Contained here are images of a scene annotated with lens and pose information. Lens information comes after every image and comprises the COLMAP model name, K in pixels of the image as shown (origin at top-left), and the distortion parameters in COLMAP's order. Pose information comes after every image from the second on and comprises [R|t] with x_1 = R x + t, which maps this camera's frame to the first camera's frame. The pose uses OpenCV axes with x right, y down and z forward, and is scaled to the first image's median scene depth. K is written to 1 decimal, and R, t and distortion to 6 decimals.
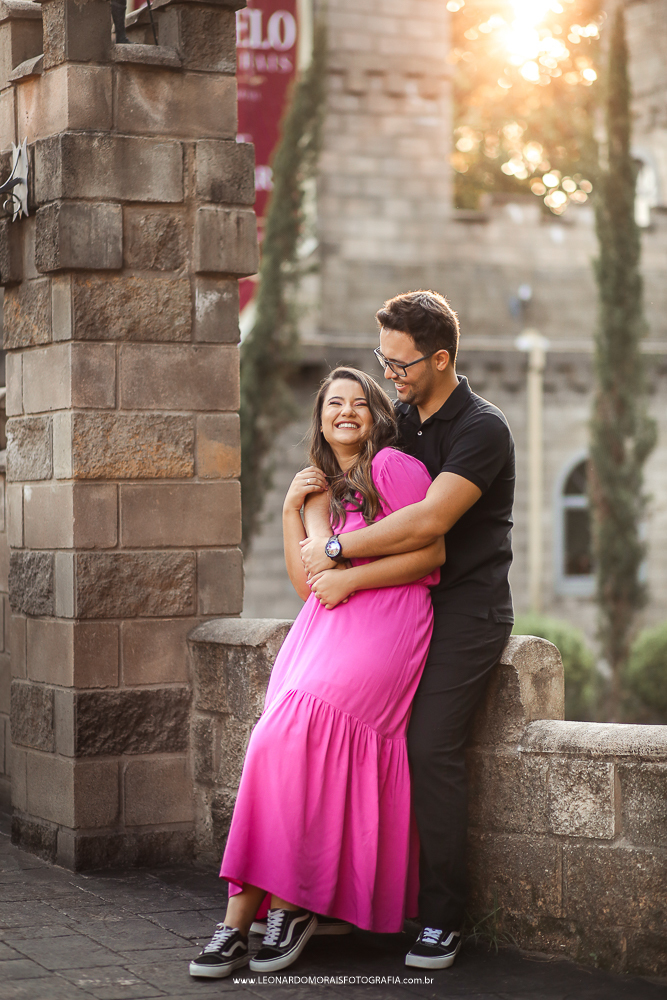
lens RADIAL K [[2511.8, 0, 376.2], [0, 2511.8, 504.1], [0, 0, 1]] dist [-0.062394, -1.060677]
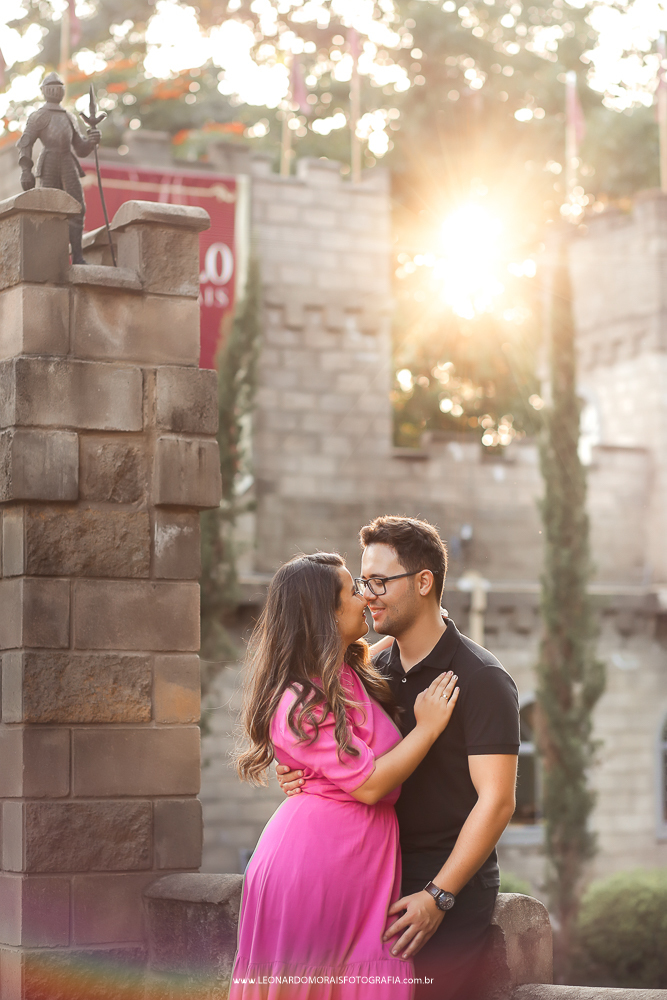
lens RADIAL K [[2563.9, 0, 369.1], [0, 2563.9, 497.8], [0, 0, 1]] dist [-0.088340, -0.695216]
pose [[0.999638, 0.004981, 0.026423, -0.016828], [-0.002373, 0.995198, -0.097851, -0.000674], [-0.026784, 0.097753, 0.994850, 0.035781]]
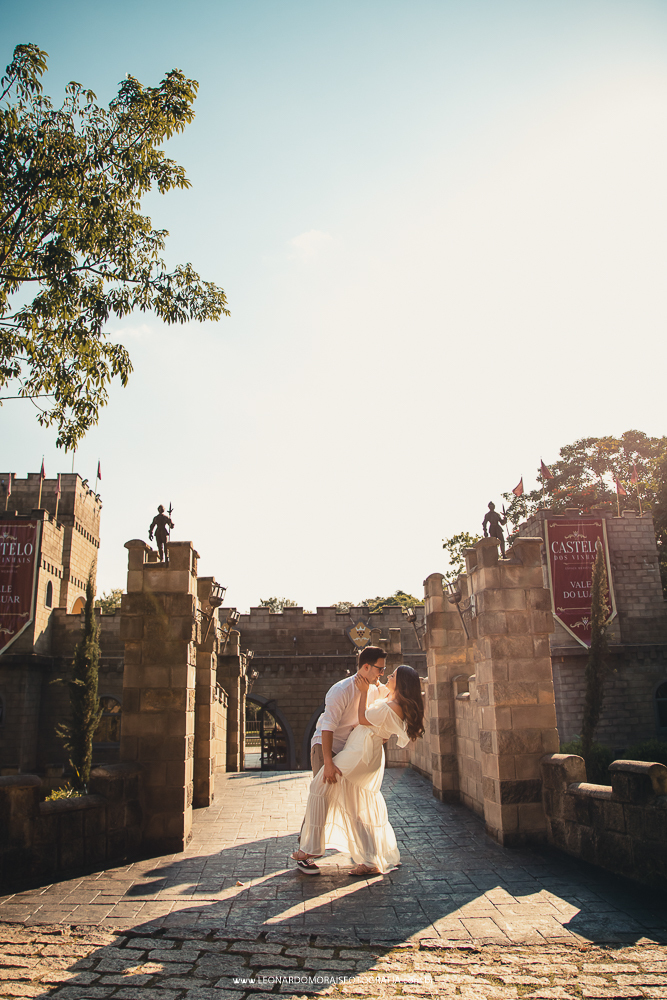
lens RADIAL K [[751.8, 0, 333.5], [0, 751.8, 500.0], [0, 0, 1]] dist [-0.080851, 0.001844]
pose [[0.917107, -0.117646, -0.380887, 0.066458], [0.014693, 0.964787, -0.262621, -0.016181], [0.398371, 0.235255, 0.886541, 0.087129]]
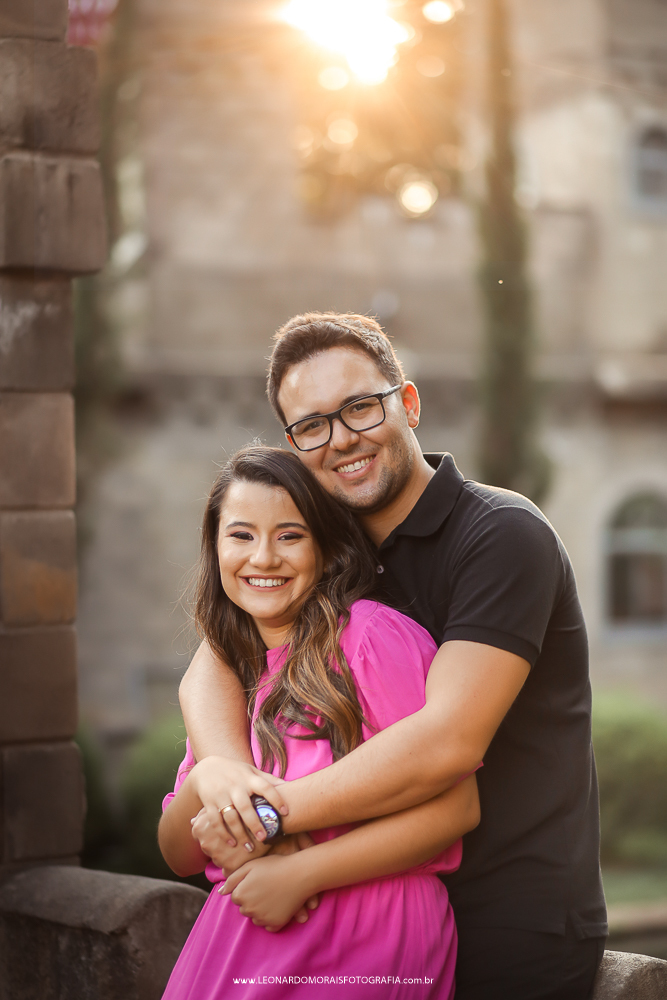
lens RADIAL K [[2616.1, 0, 333.5], [0, 2616.1, 500.0], [0, 0, 1]] dist [-0.088845, -0.116585]
pose [[0.998468, -0.005822, 0.055028, -0.028244], [0.006297, 0.999944, -0.008465, -0.033750], [-0.054976, 0.008799, 0.998449, 0.398806]]
